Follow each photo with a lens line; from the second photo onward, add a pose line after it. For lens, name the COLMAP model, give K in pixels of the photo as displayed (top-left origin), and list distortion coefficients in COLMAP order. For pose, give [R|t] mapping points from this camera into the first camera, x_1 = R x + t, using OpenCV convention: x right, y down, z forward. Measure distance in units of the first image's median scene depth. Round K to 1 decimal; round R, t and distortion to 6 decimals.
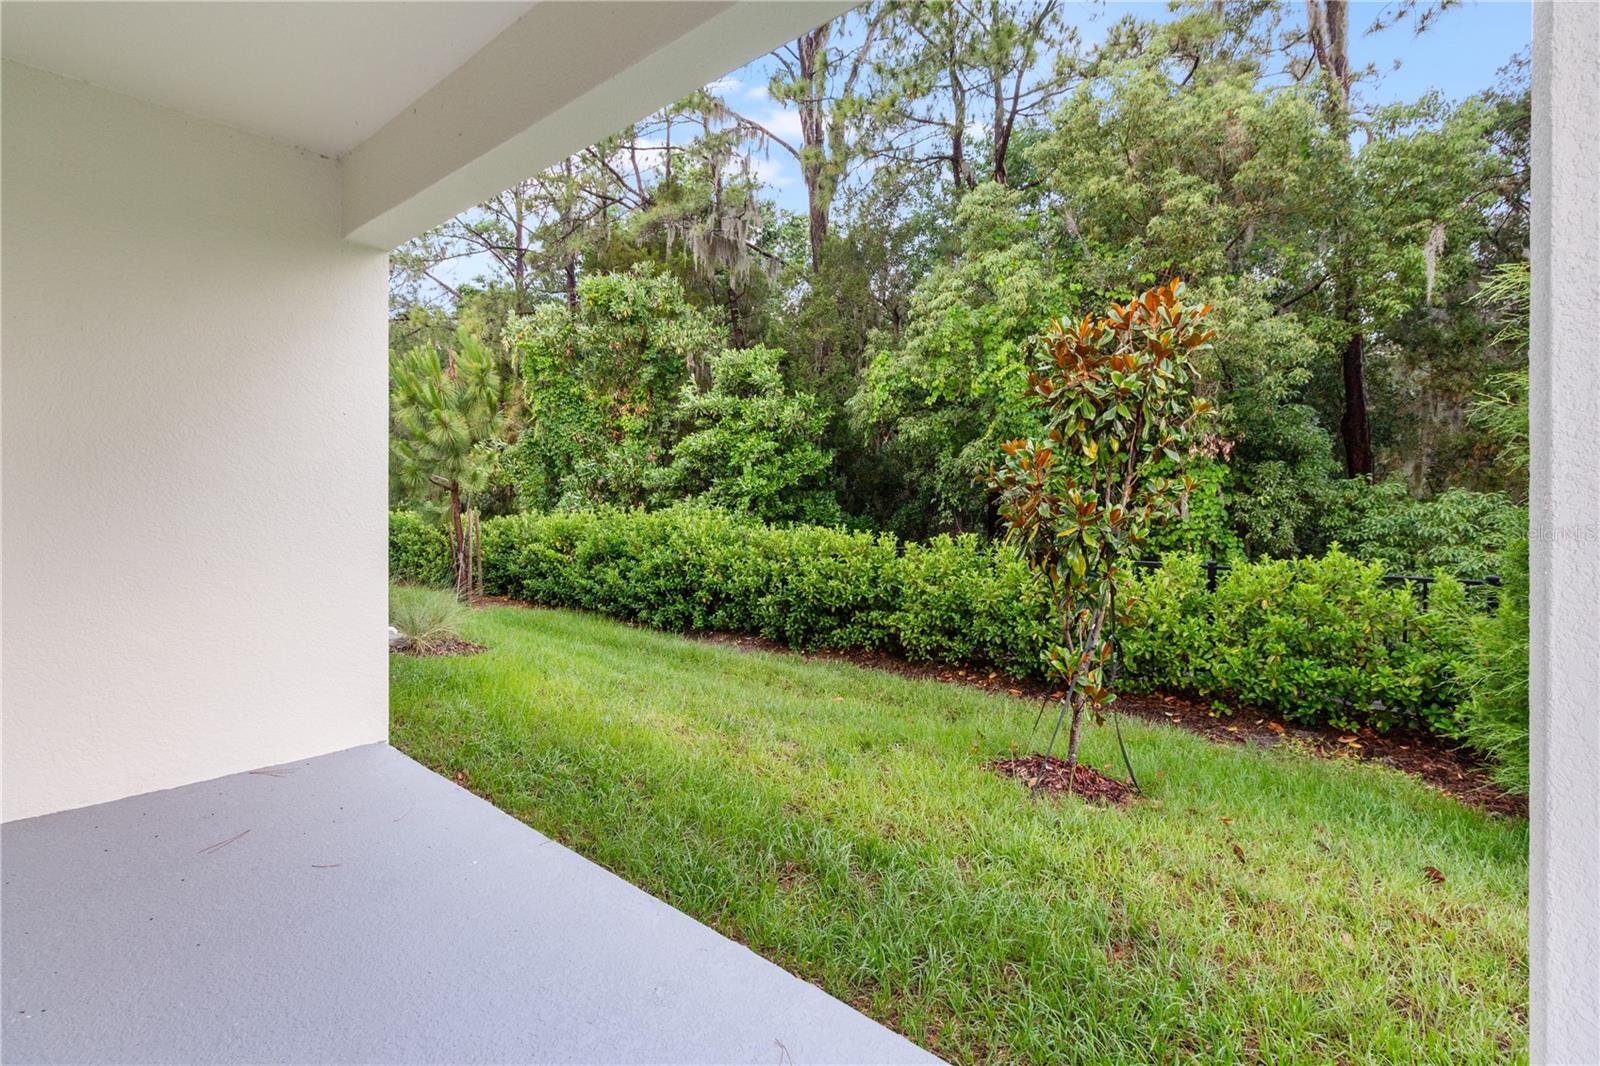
lens RADIAL K [[751.5, 0, 801.7], [0, 751.5, 497.1], [0, 0, 1]] dist [-0.004651, -0.000064]
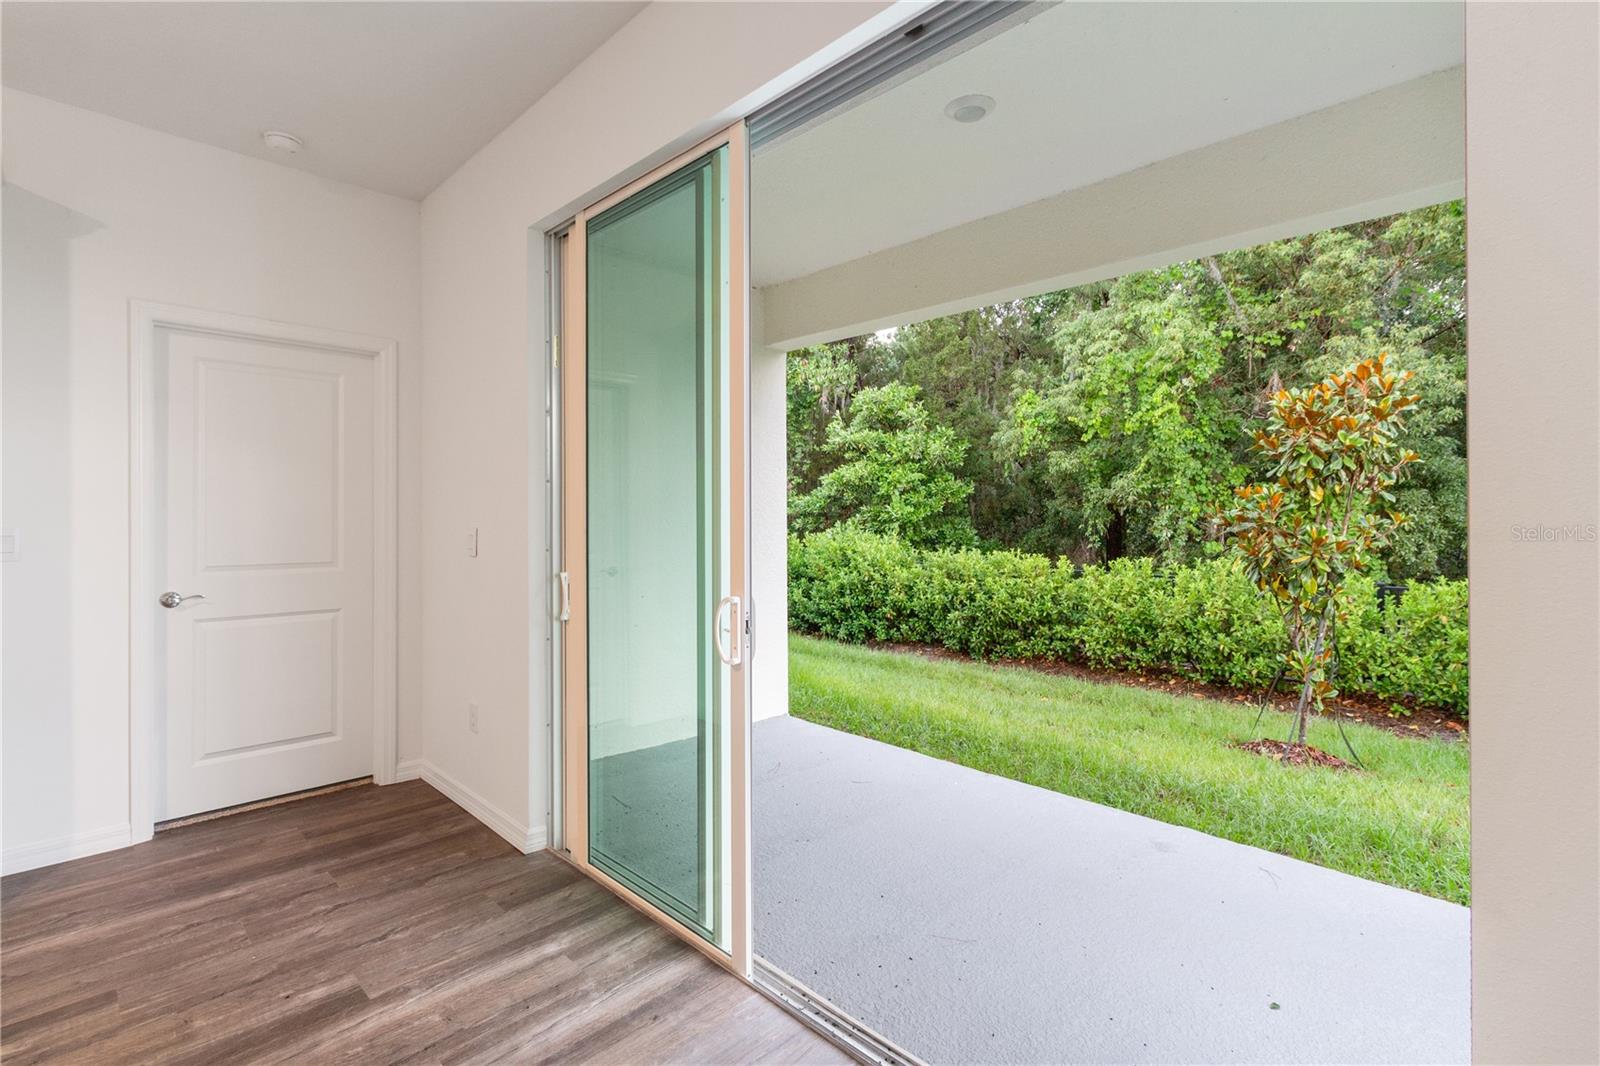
lens RADIAL K [[745.9, 0, 804.3], [0, 745.9, 515.1], [0, 0, 1]] dist [0.001793, 0.000404]
pose [[0.997315, -0.004854, -0.073072, -0.176062], [0.004631, 0.999984, -0.003226, -0.012465], [0.073087, 0.002879, 0.997321, -0.140471]]
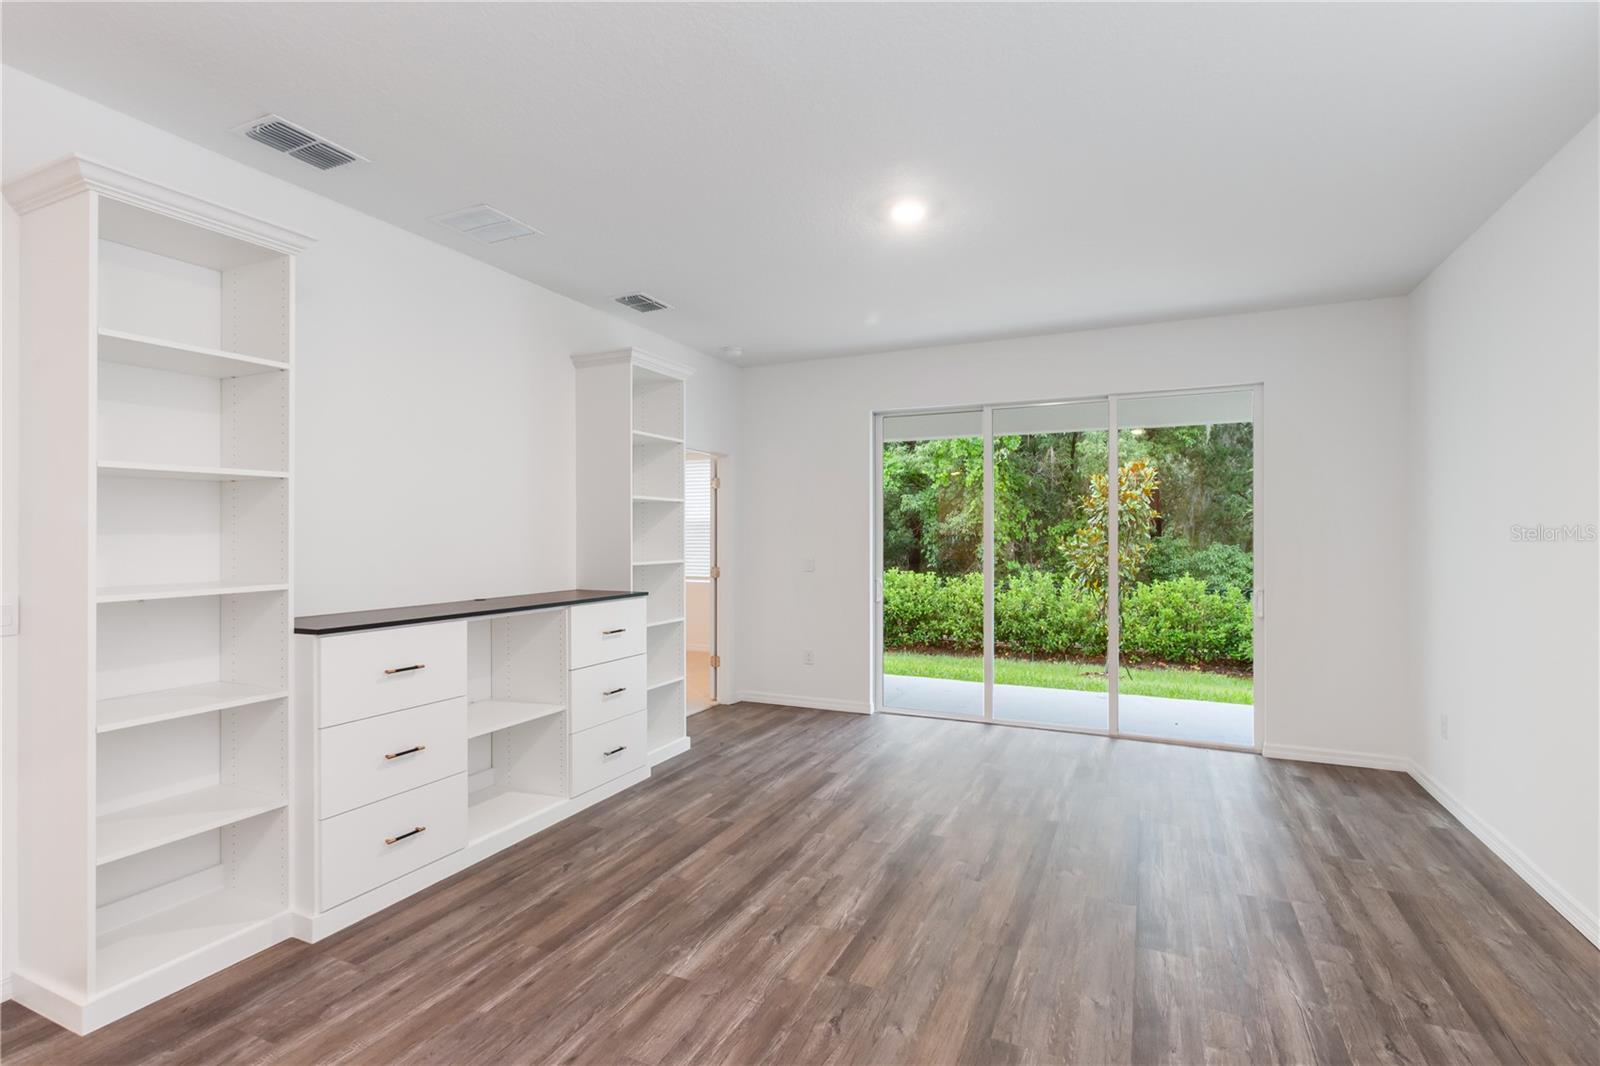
lens RADIAL K [[754.2, 0, 824.2], [0, 754.2, 536.1], [0, 0, 1]] dist [0.001916, 0.000221]
pose [[0.955980, -0.001435, 0.293428, -0.522827], [0.002905, 0.999985, -0.004574, -0.021459], [-0.293417, 0.005226, 0.955970, -0.427145]]
